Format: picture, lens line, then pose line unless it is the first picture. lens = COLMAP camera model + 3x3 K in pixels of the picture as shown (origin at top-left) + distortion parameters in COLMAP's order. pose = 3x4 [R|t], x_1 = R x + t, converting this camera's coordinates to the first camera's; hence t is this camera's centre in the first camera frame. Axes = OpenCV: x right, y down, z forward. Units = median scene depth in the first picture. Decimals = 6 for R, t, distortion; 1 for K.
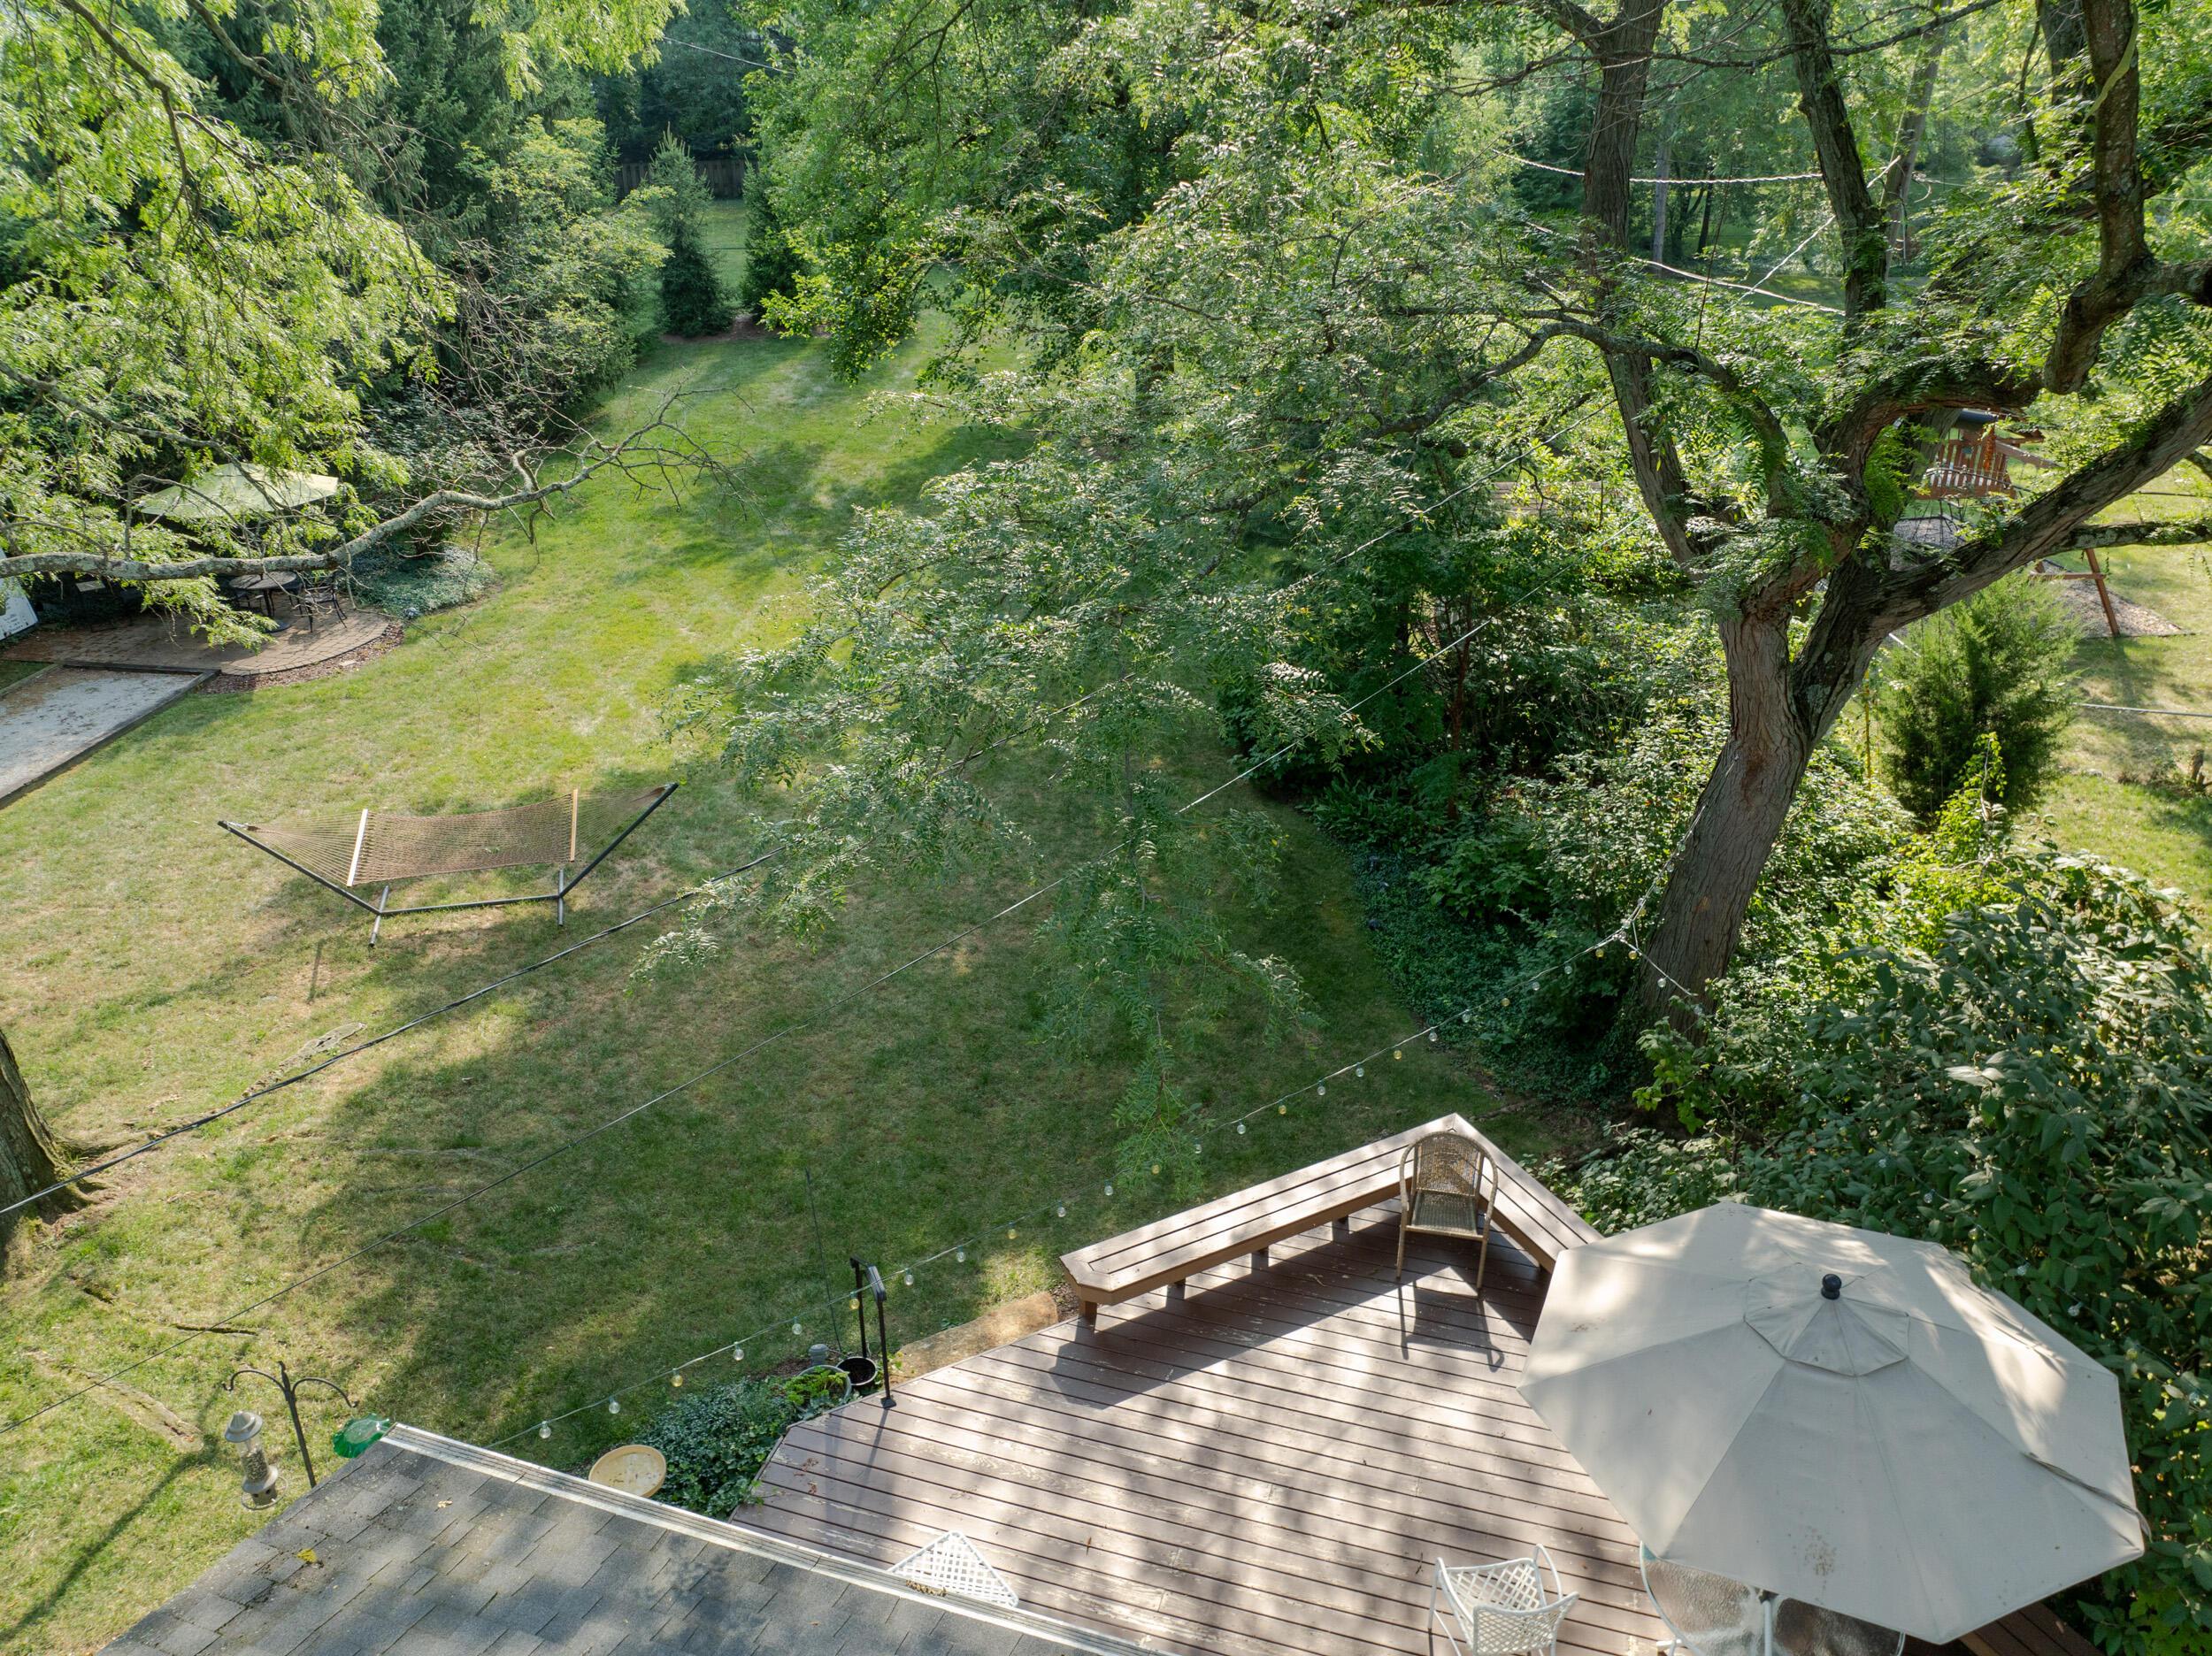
lens RADIAL K [[1547.0, 0, 1106.0], [0, 1547.0, 828.0], [0, 0, 1]] dist [-0.033232, 0.002797]
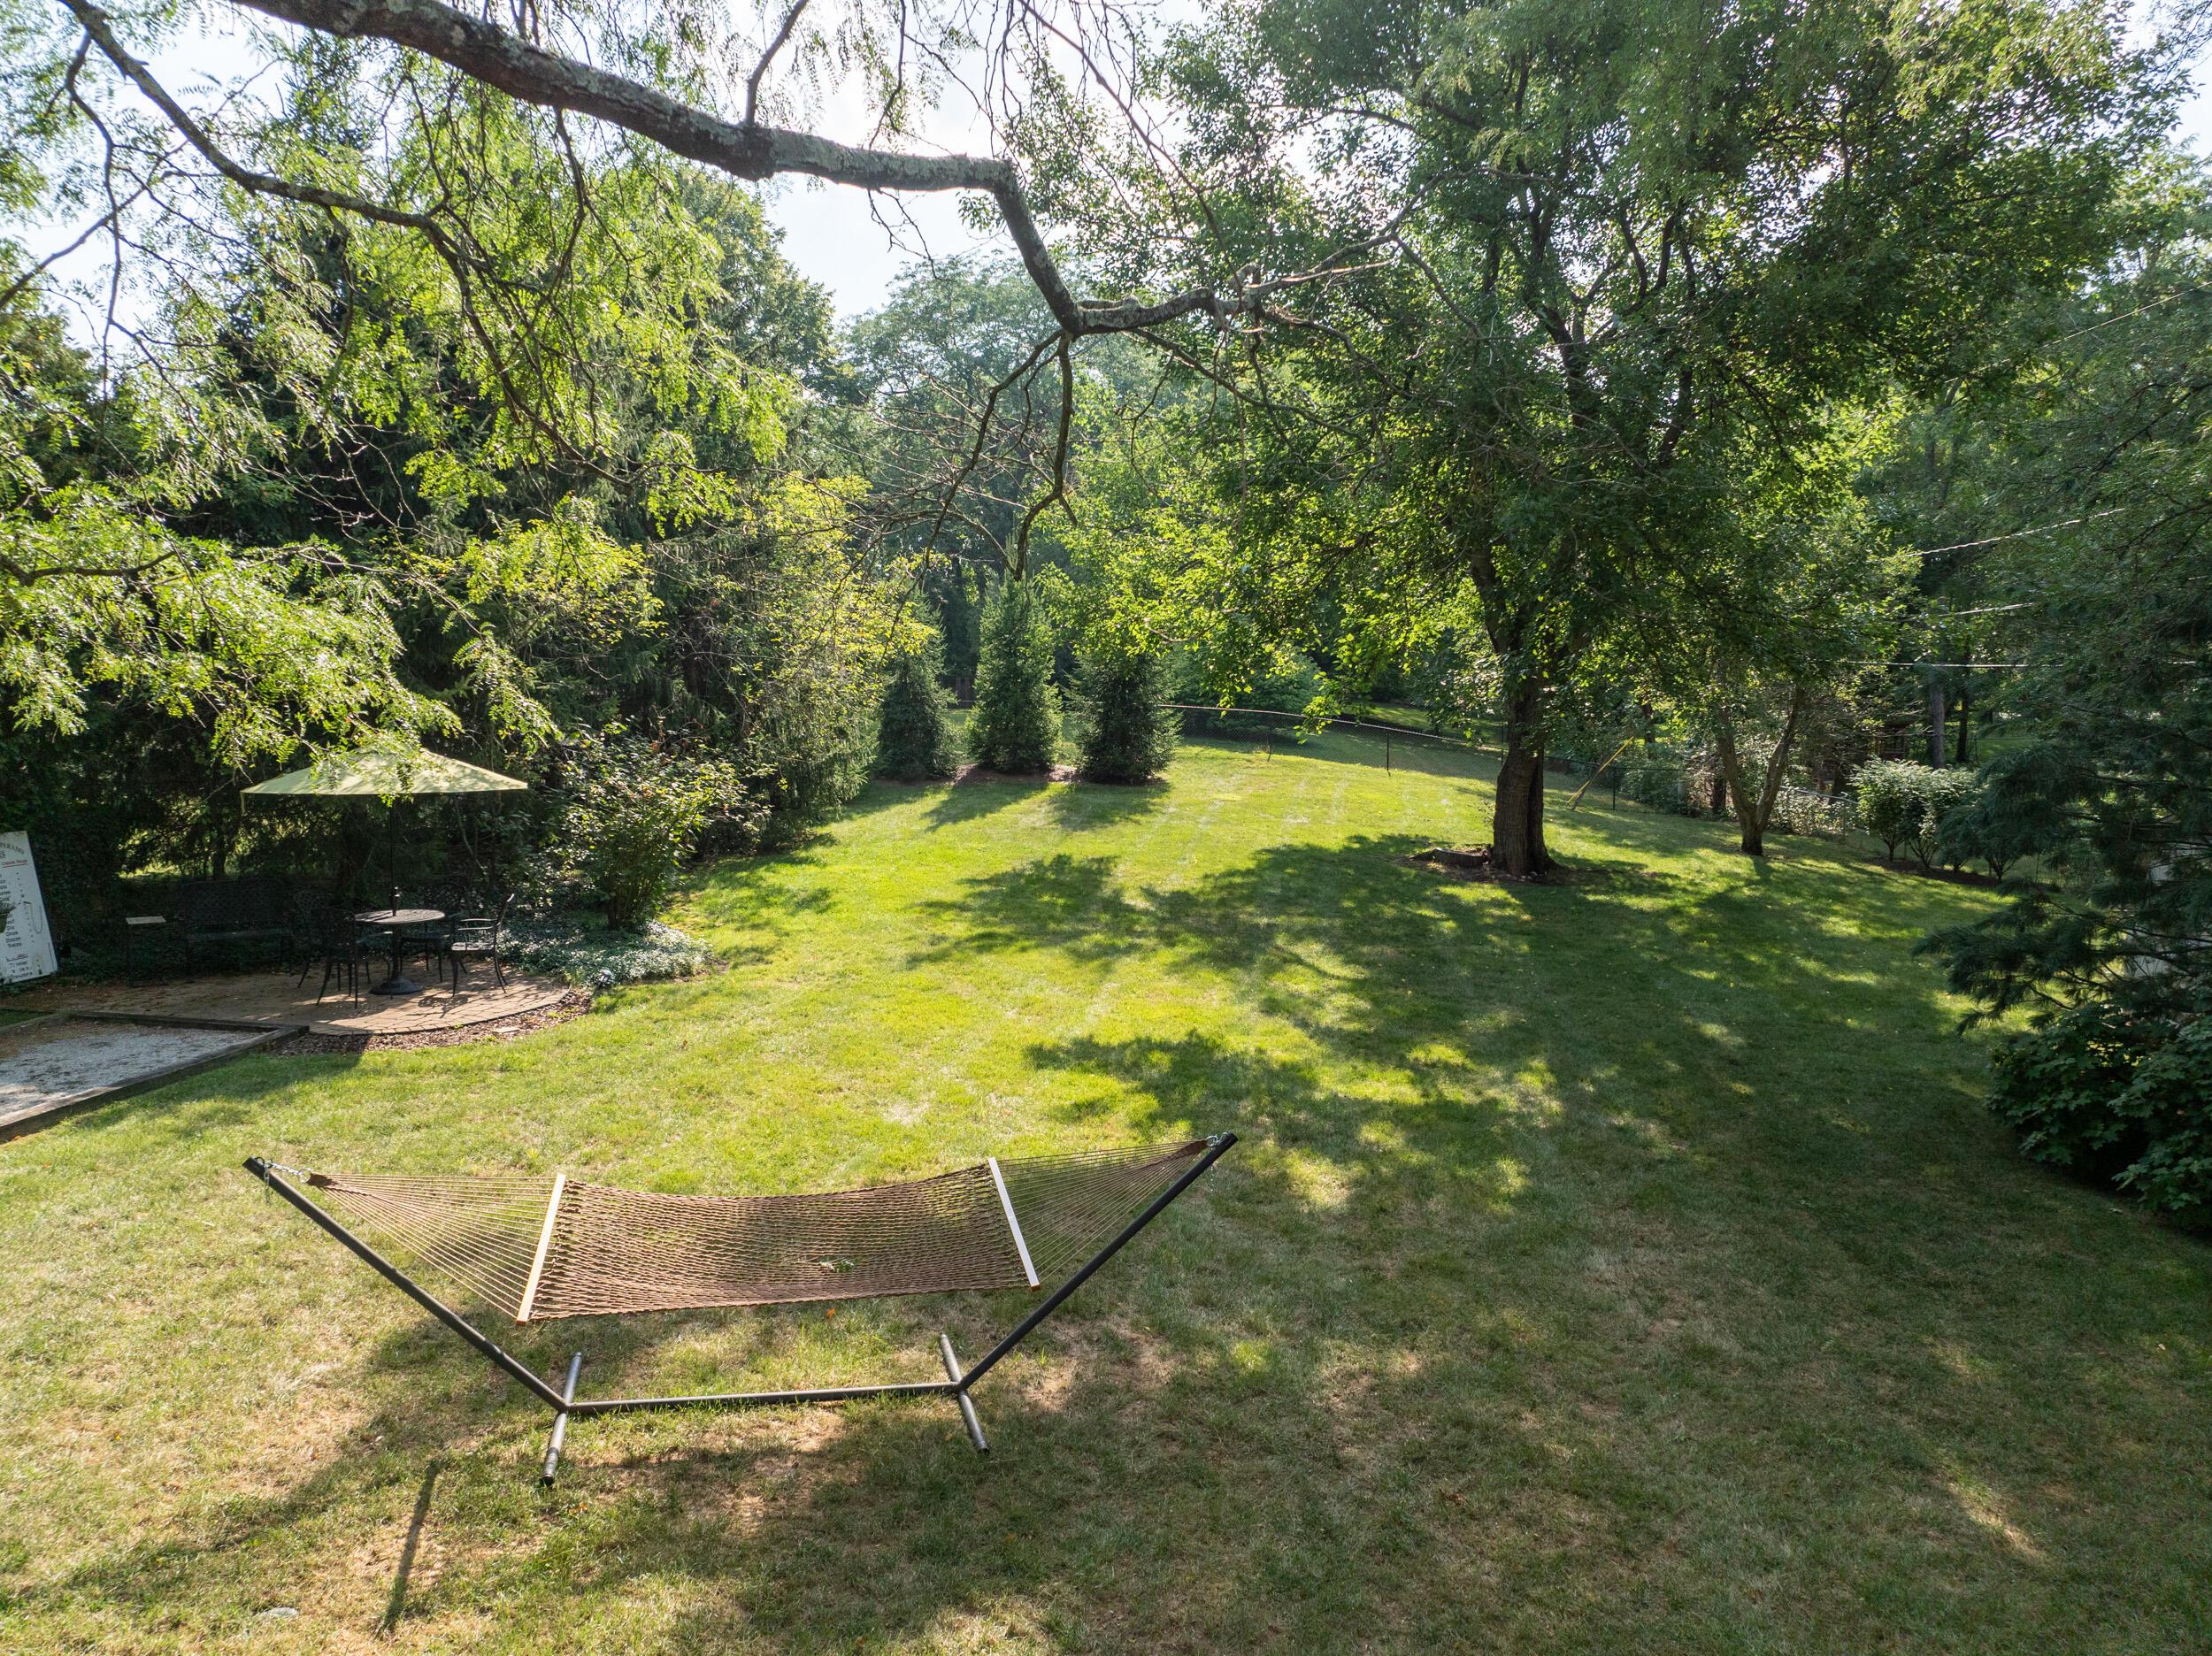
lens RADIAL K [[1547.0, 0, 1106.0], [0, 1547.0, 828.0], [0, 0, 1]] dist [-0.033232, 0.002797]
pose [[0.998563, 0.001497, -0.053574, -0.271494], [-0.021046, 0.930266, -0.366282, 0.053209], [0.049290, 0.366883, 0.928960, 0.497646]]
